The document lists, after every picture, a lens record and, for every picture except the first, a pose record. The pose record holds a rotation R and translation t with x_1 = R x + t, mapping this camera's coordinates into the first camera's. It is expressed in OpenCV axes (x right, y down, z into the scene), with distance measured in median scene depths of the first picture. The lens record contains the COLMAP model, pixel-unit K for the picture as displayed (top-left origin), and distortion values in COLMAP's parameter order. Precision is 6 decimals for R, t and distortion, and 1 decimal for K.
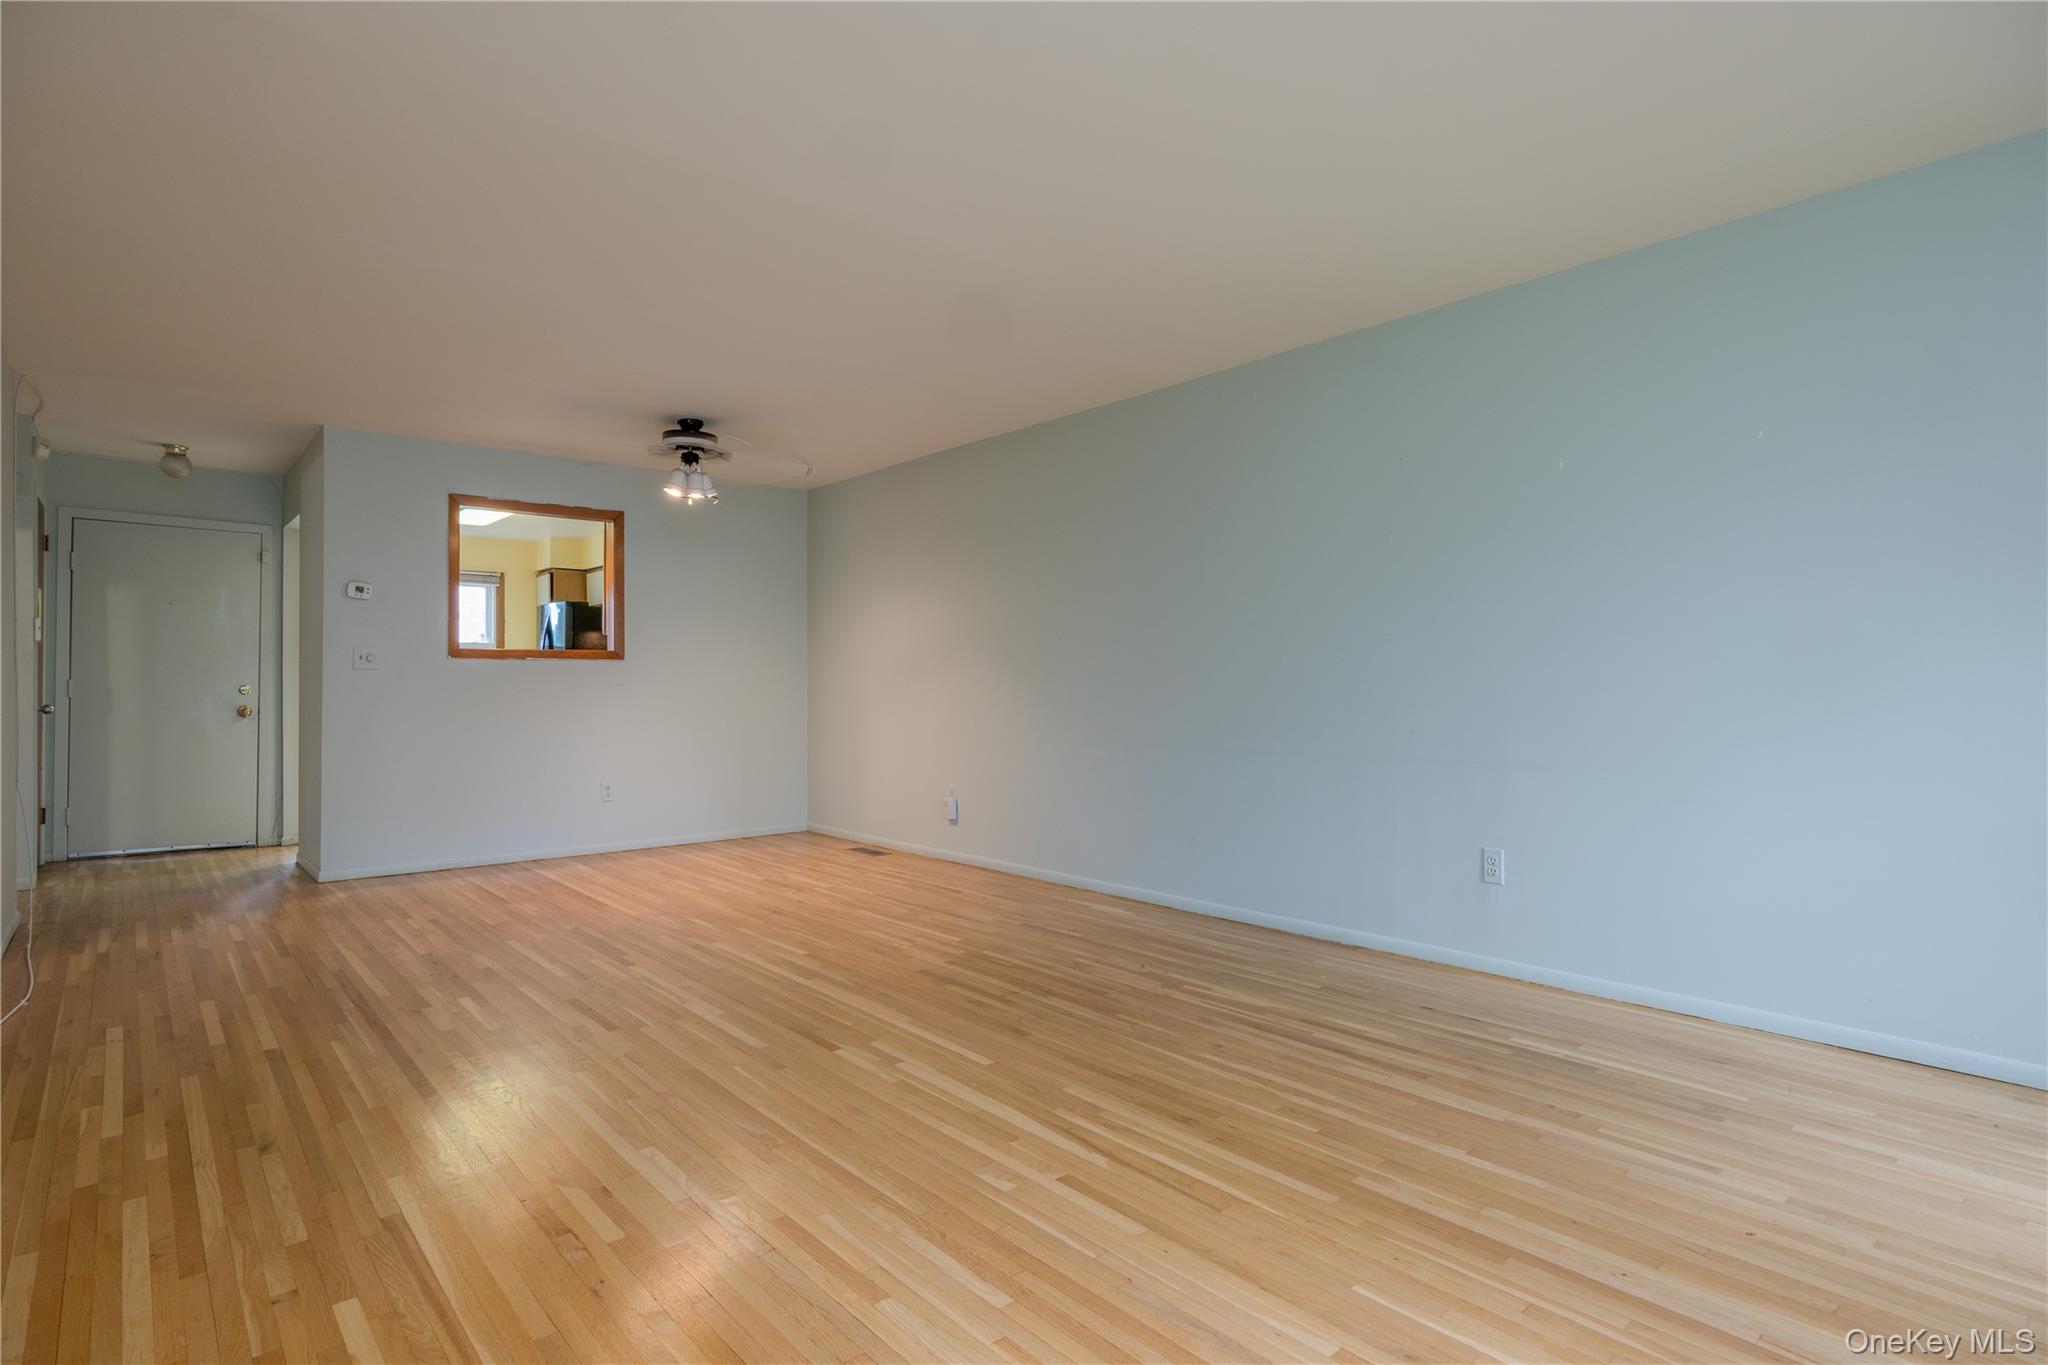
lens RADIAL K [[1042.8, 0, 1024.0], [0, 1042.8, 682.5], [0, 0, 1]] dist [-0.000024, 0.000045]
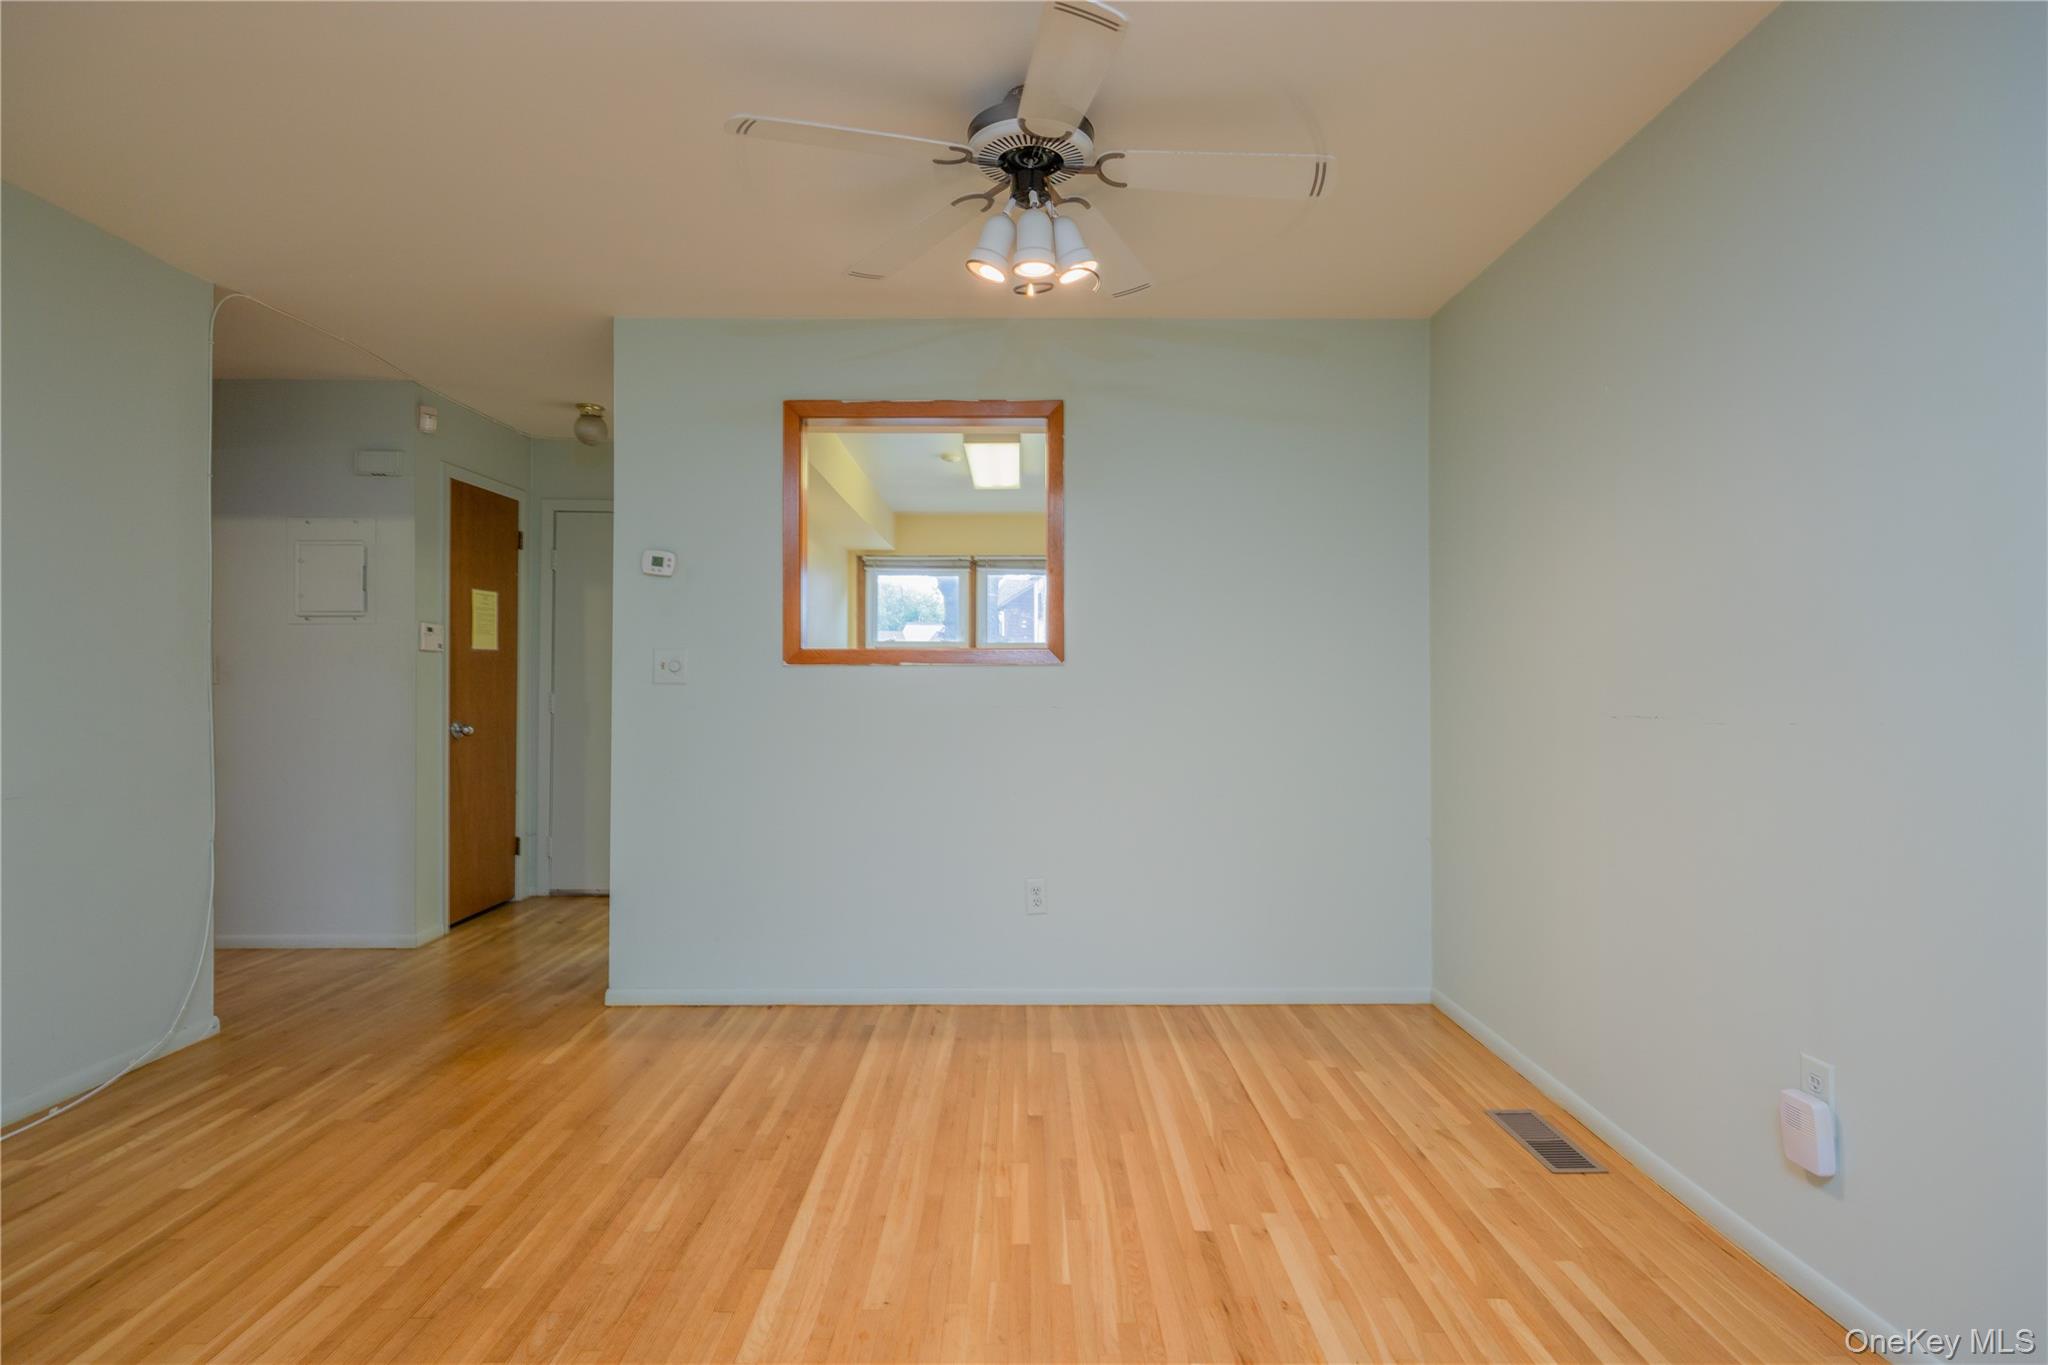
lens RADIAL K [[1006.2, 0, 1024.0], [0, 1006.2, 682.5], [0, 0, 1]] dist [0.019137, 0.000041]
pose [[0.756351, 0.000135, -0.654166, -0.049543], [-0.000490, 1.000000, -0.000360, -0.012820], [0.654166, 0.000592, 0.756351, 0.632787]]
